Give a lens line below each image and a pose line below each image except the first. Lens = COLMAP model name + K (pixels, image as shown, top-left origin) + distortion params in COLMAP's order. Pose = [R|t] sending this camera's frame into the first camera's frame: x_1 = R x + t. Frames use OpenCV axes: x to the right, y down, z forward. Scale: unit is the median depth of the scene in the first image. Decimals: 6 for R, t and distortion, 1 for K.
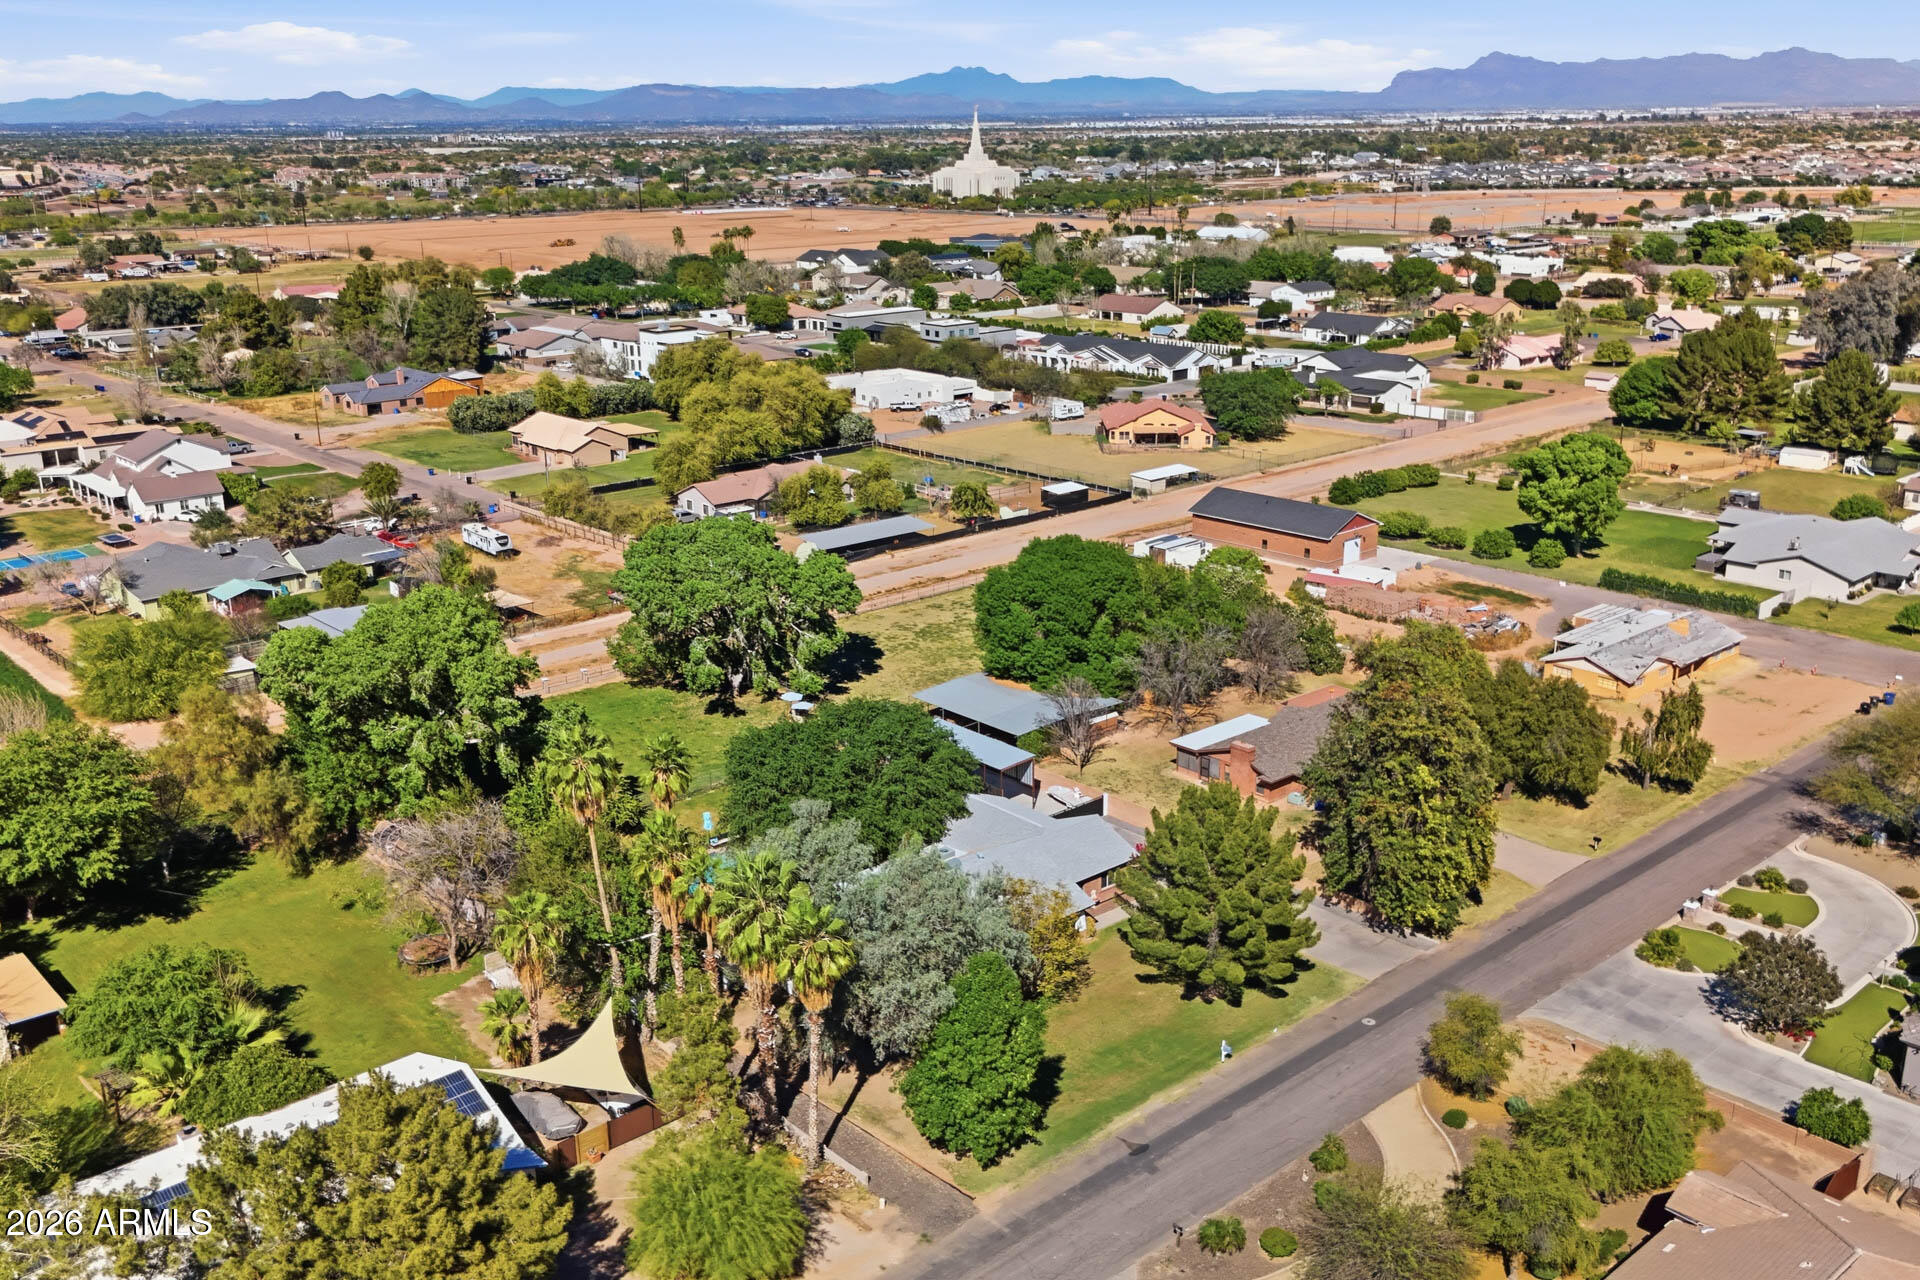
lens RADIAL K [[1677.8, 0, 954.5], [0, 1677.8, 652.5], [0, 0, 1]] dist [0.090801, -0.121382]
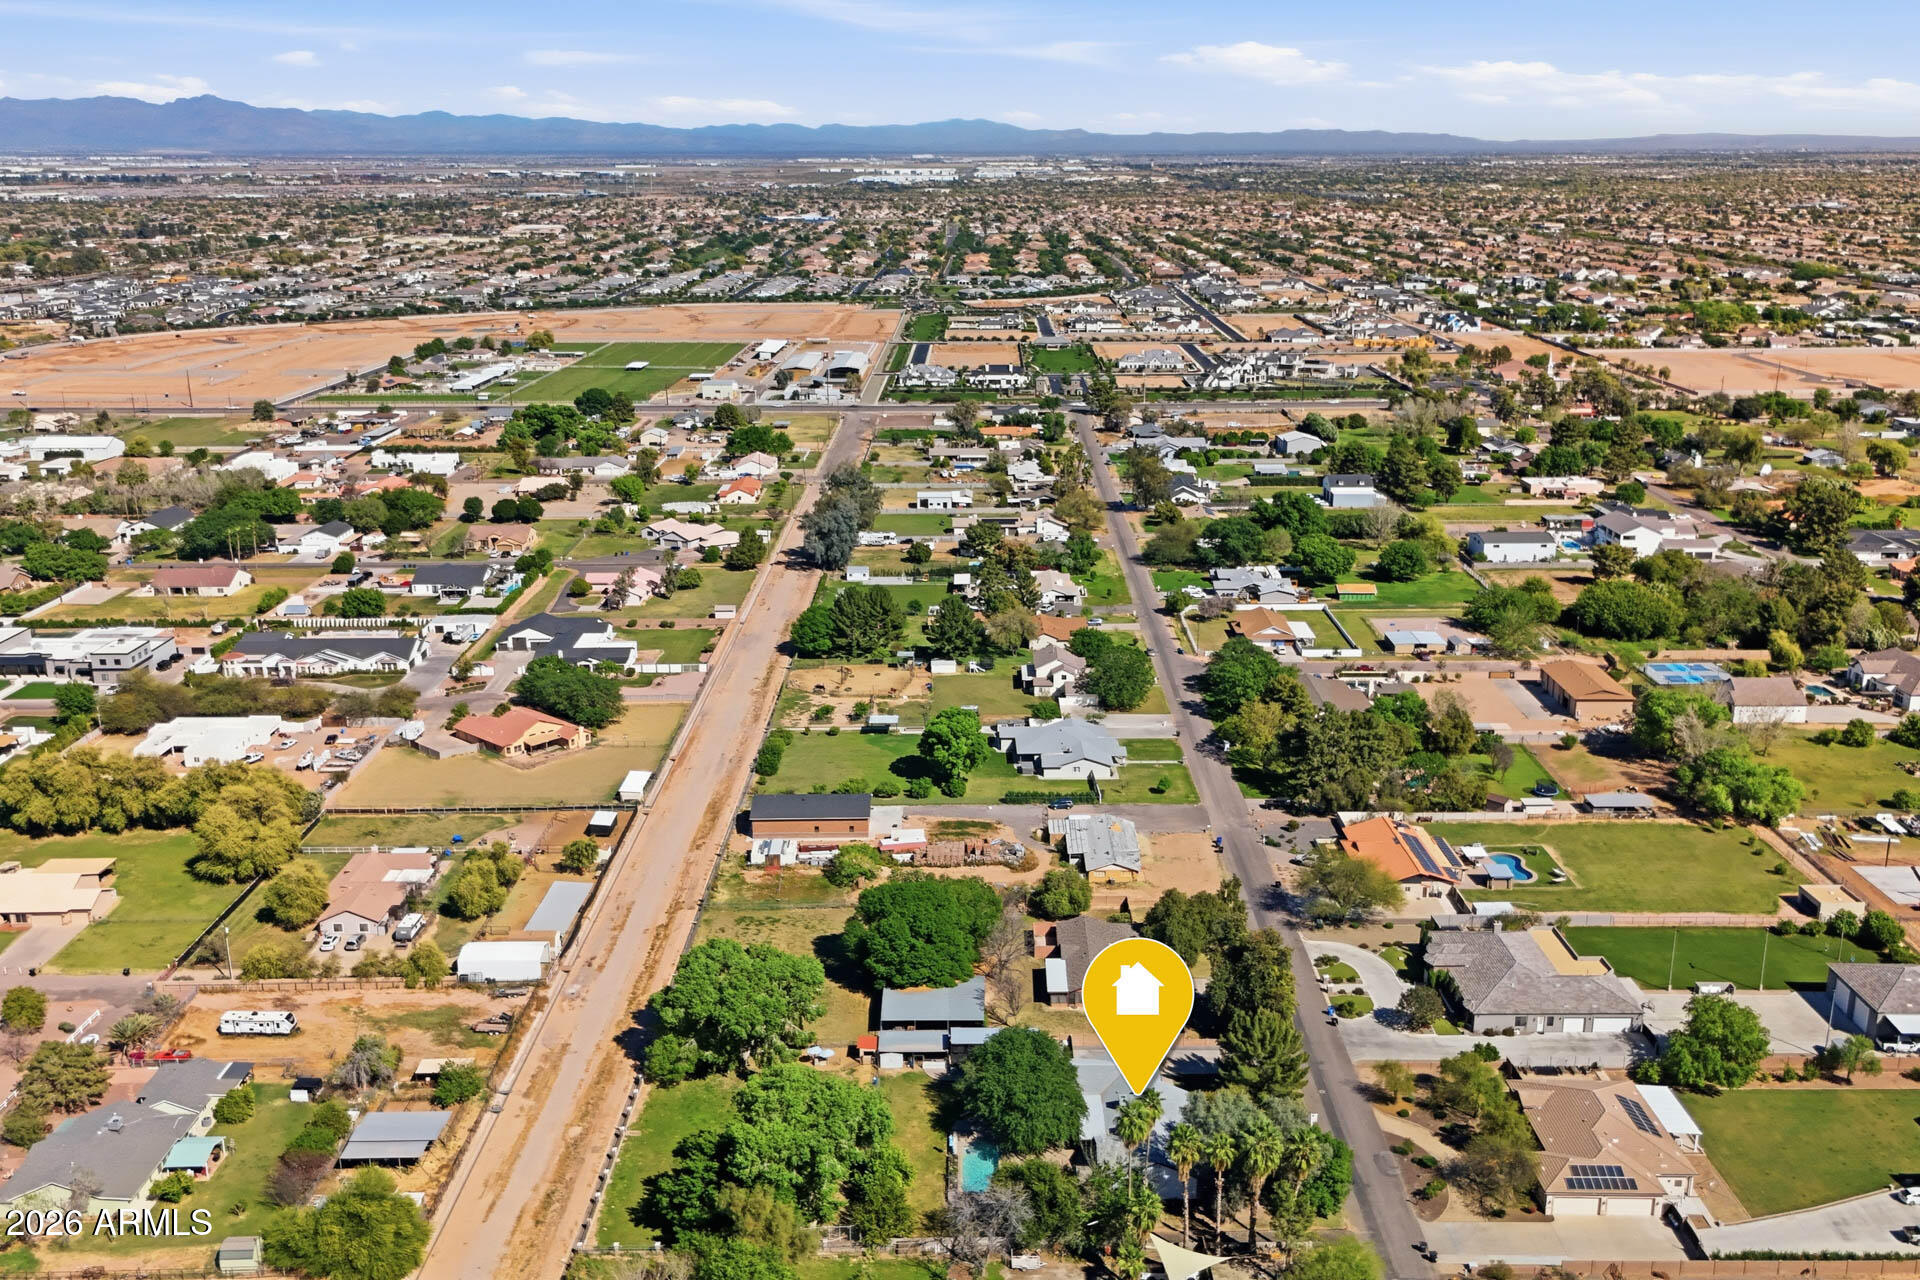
lens RADIAL K [[1677.8, 0, 974.3], [0, 1677.8, 628.7], [0, 0, 1]] dist [0.090801, -0.121382]
pose [[0.664088, -0.196040, 0.721495, -0.675297], [0.220930, 0.973372, 0.061127, -0.266631], [-0.714267, 0.118806, 0.689716, -0.115490]]
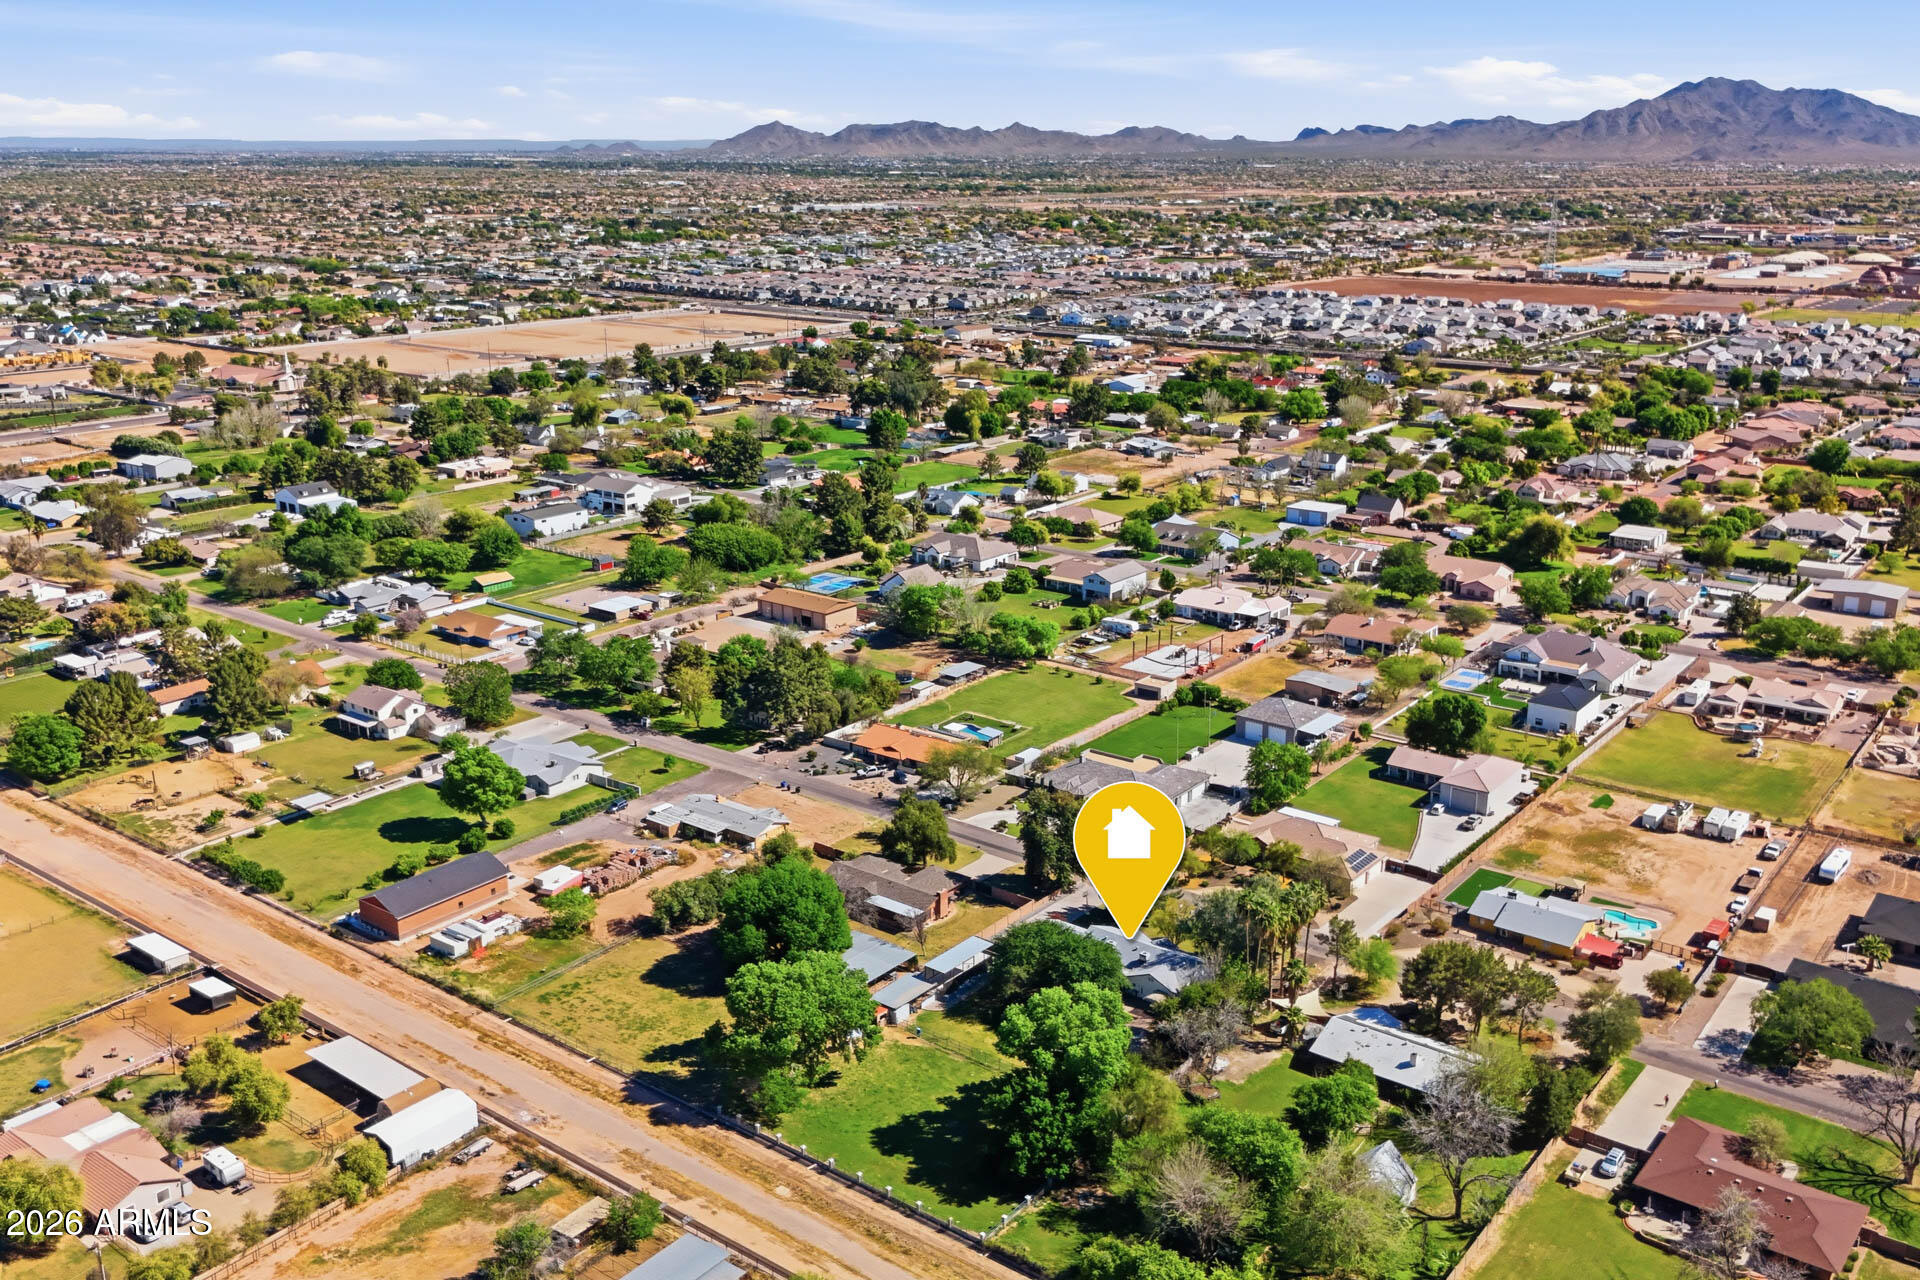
lens RADIAL K [[1677.8, 0, 963.2], [0, 1677.8, 650.8], [0, 0, 1]] dist [0.090801, -0.121382]
pose [[-0.182897, -0.271735, 0.944832, -0.969666], [0.300167, 0.899720, 0.316866, -0.488473], [-0.936188, 0.341561, -0.082990, 0.612984]]
